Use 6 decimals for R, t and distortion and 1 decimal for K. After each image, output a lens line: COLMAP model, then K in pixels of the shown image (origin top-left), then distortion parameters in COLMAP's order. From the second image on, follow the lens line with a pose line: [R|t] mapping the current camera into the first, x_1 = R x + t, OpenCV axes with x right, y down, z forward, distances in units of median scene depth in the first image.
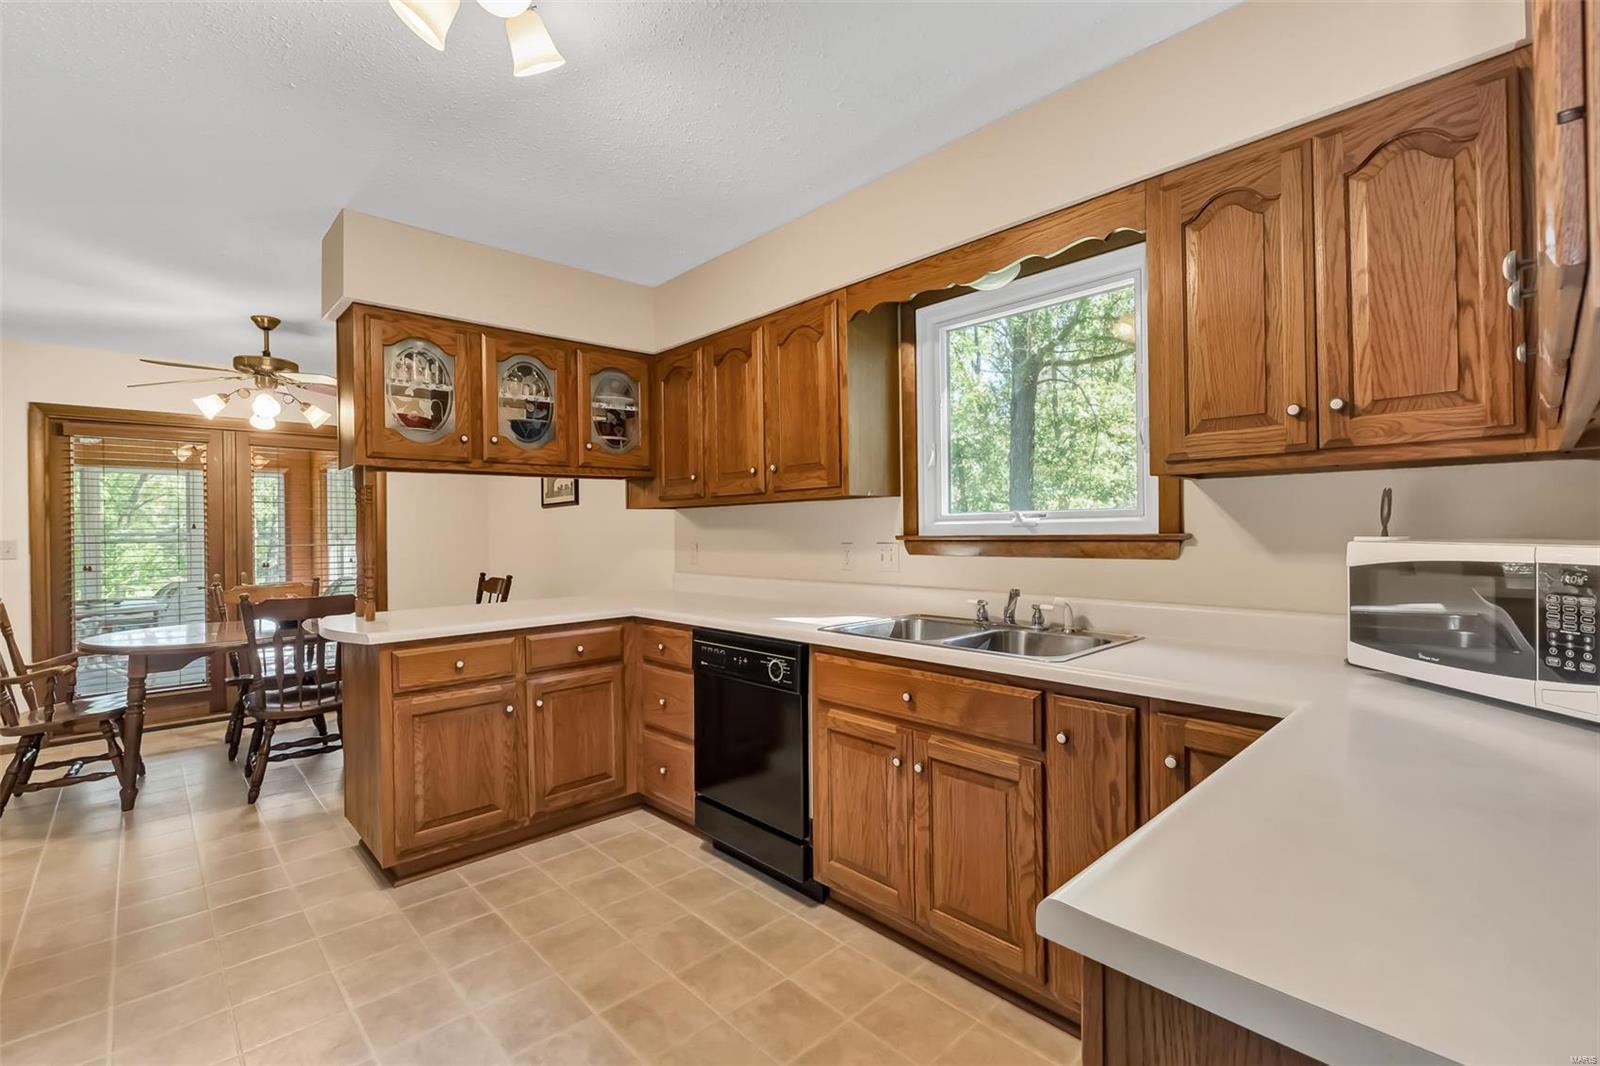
lens RADIAL K [[708.2, 0, 816.0], [0, 708.2, 533.3], [0, 0, 1]] dist [-0.005148, -0.000775]
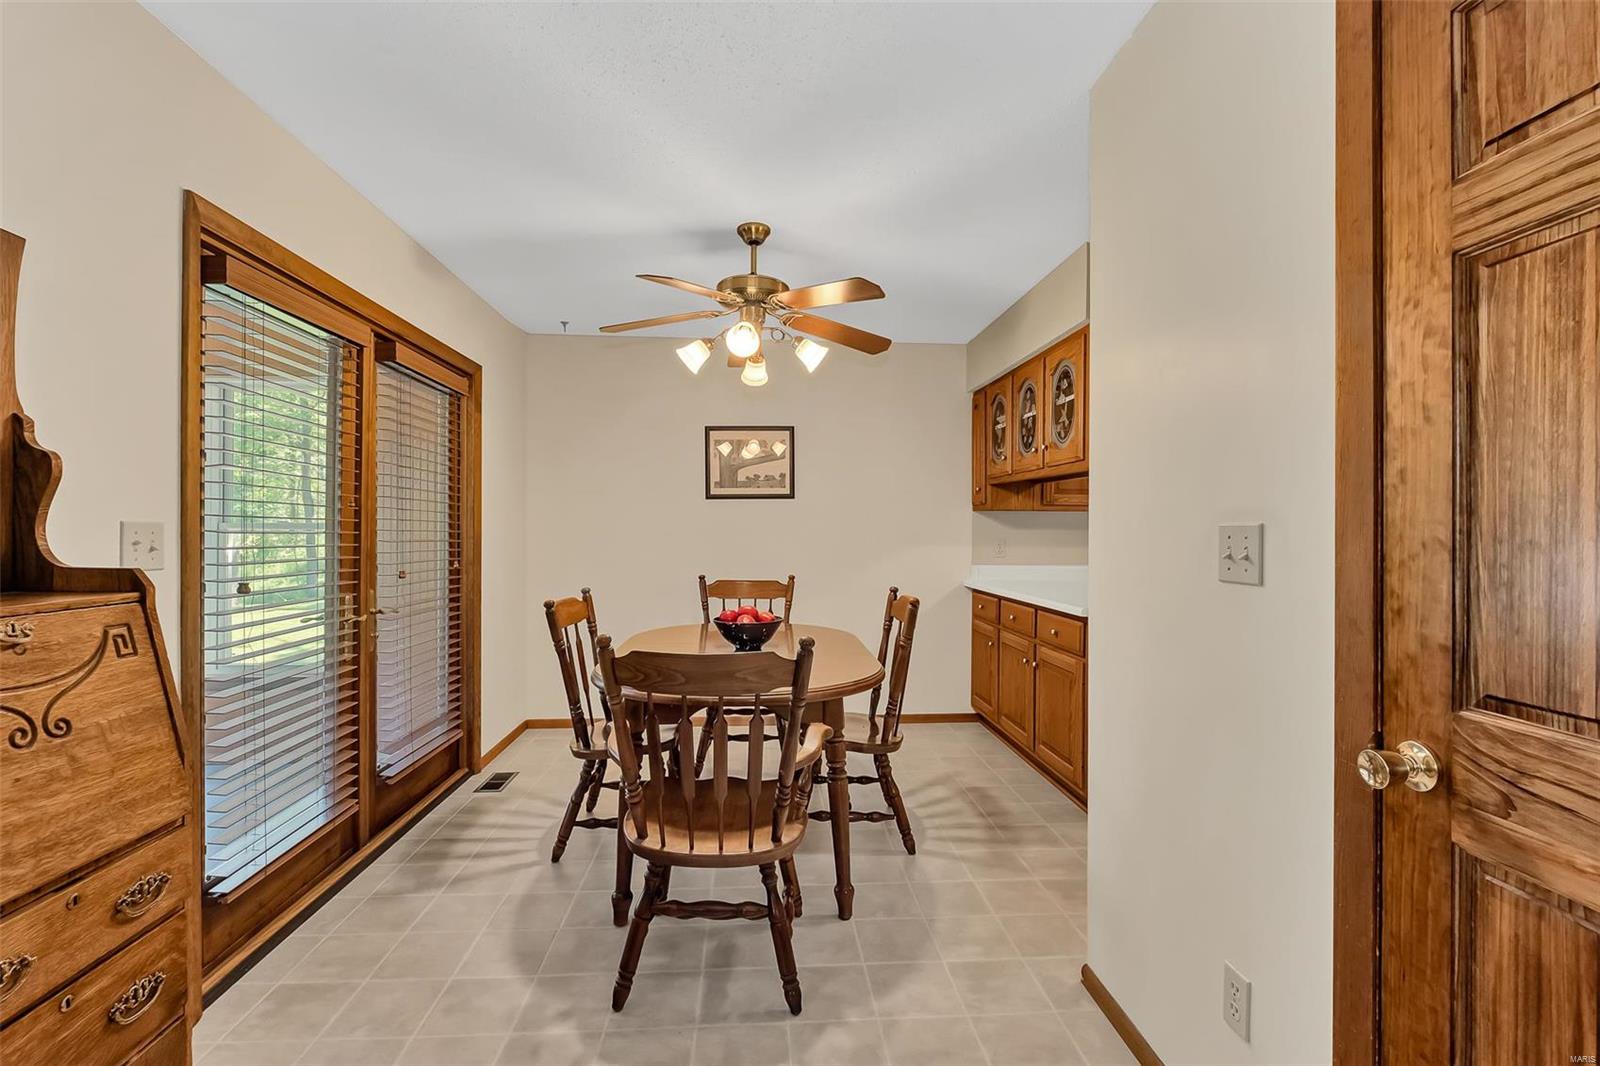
lens RADIAL K [[708.2, 0, 799.2], [0, 708.2, 533.4], [0, 0, 1]] dist [-0.005148, -0.000775]
pose [[0.643401, 0.012910, 0.765420, -1.778899], [-0.010975, 0.999911, -0.007640, 0.020542], [-0.765450, -0.003485, 0.643486, 0.676484]]
